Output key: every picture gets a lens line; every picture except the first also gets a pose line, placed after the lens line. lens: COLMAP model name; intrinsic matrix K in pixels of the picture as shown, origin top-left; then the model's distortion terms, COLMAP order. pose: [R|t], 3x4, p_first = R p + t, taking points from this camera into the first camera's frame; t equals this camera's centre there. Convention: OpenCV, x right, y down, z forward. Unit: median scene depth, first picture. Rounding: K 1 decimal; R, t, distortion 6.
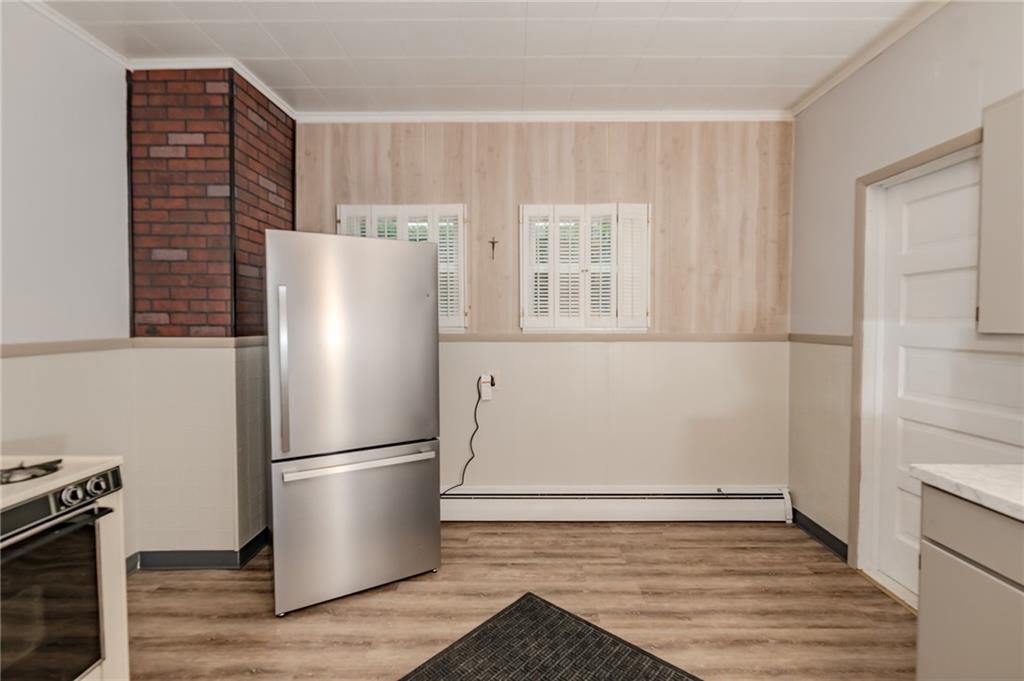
lens RADIAL K [[466.1, 0, 512.9], [0, 466.1, 337.3], [0, 0, 1]] dist [-0.001781, -0.000215]
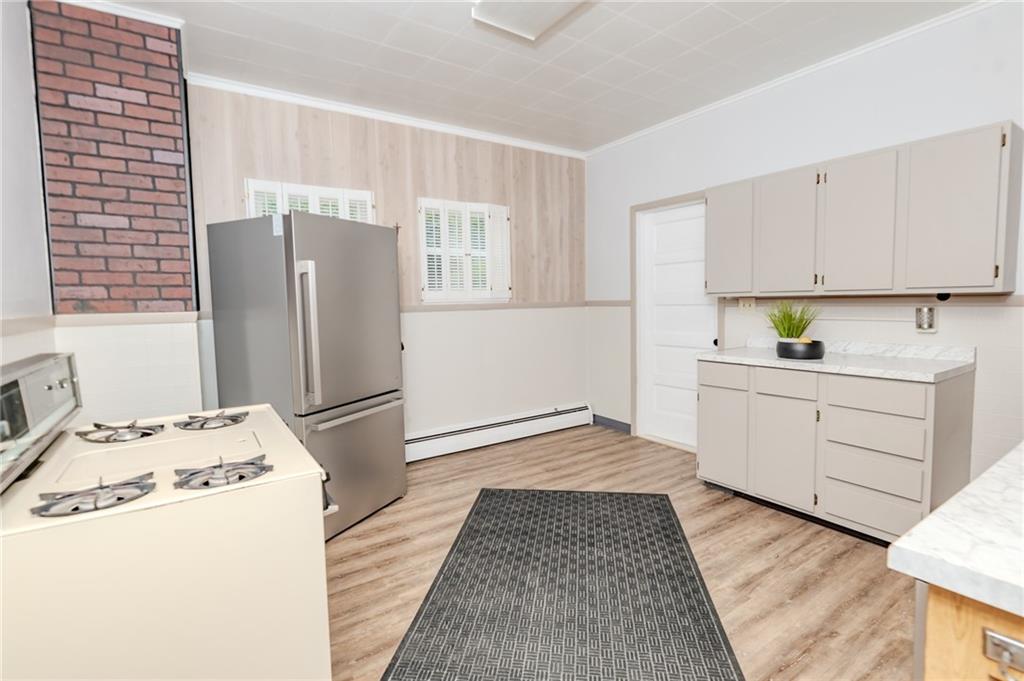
lens RADIAL K [[493.0, 0, 513.9], [0, 493.0, 339.0], [0, 0, 1]] dist [0.001992, -0.000295]
pose [[0.821894, -0.059828, 0.566491, -0.623232], [0.038347, 0.998024, 0.049766, 0.031103], [-0.568349, -0.019179, 0.822564, -0.227387]]
